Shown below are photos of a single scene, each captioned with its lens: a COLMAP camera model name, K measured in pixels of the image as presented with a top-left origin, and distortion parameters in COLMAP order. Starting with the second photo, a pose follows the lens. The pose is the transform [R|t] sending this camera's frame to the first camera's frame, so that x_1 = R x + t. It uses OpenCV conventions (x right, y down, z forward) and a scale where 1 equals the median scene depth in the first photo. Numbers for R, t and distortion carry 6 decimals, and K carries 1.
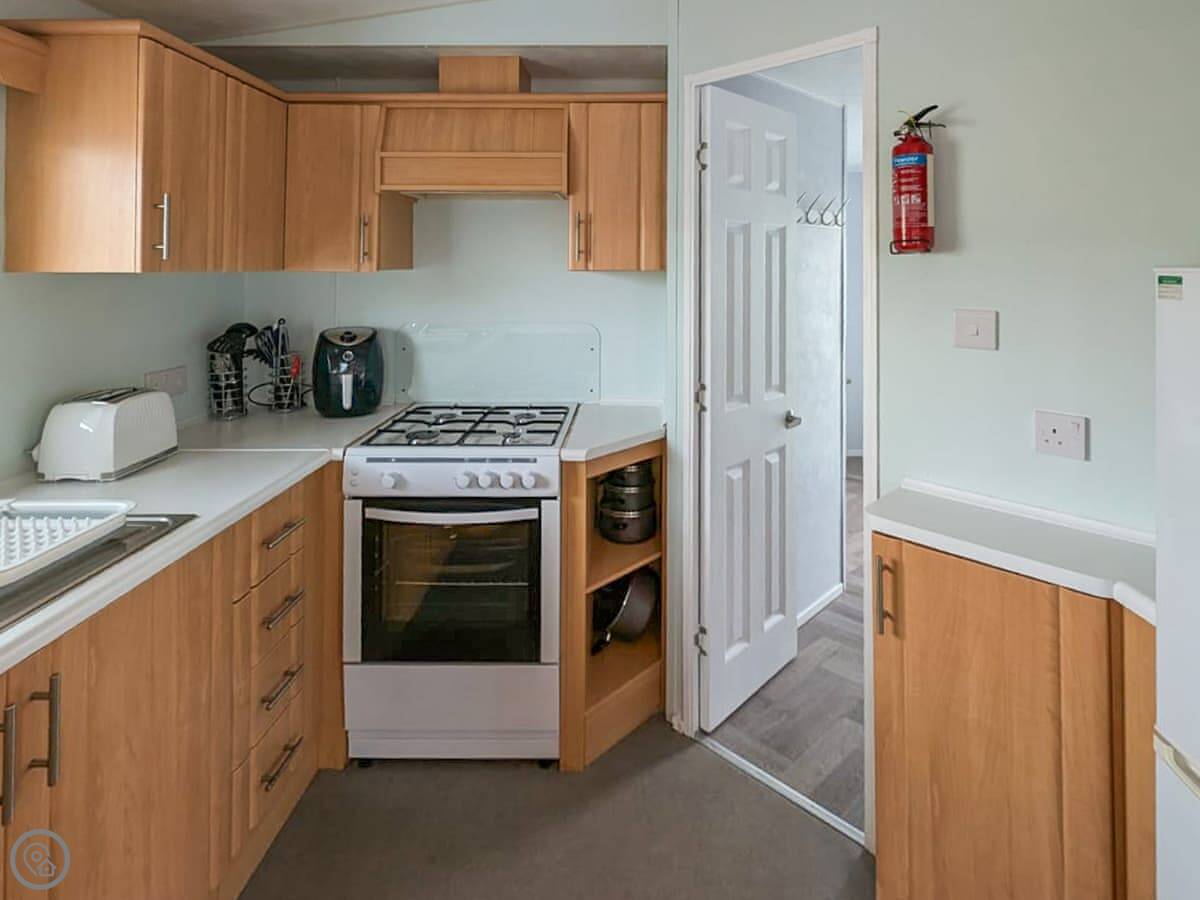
lens RADIAL K [[696.0, 0, 601.9], [0, 696.0, 341.6], [0, 0, 1]] dist [-0.002084, 0.001263]
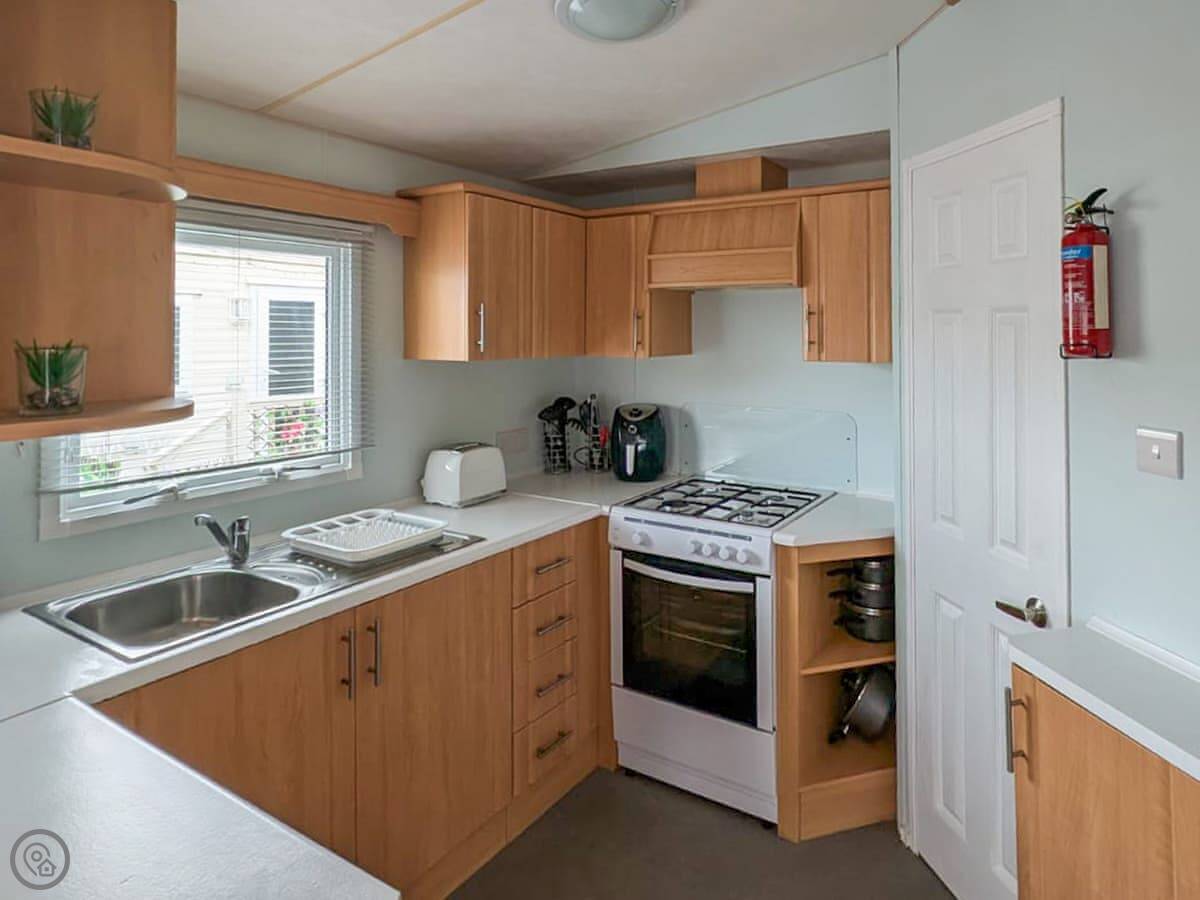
lens RADIAL K [[739.4, 0, 600.0], [0, 739.4, 450.0], [0, 0, 1]] dist [0.001990, 0.001417]
pose [[0.829730, 0.082427, -0.552045, 0.318270], [-0.053432, 0.996223, 0.068440, -0.030690], [0.555602, -0.027290, 0.831001, -0.071167]]
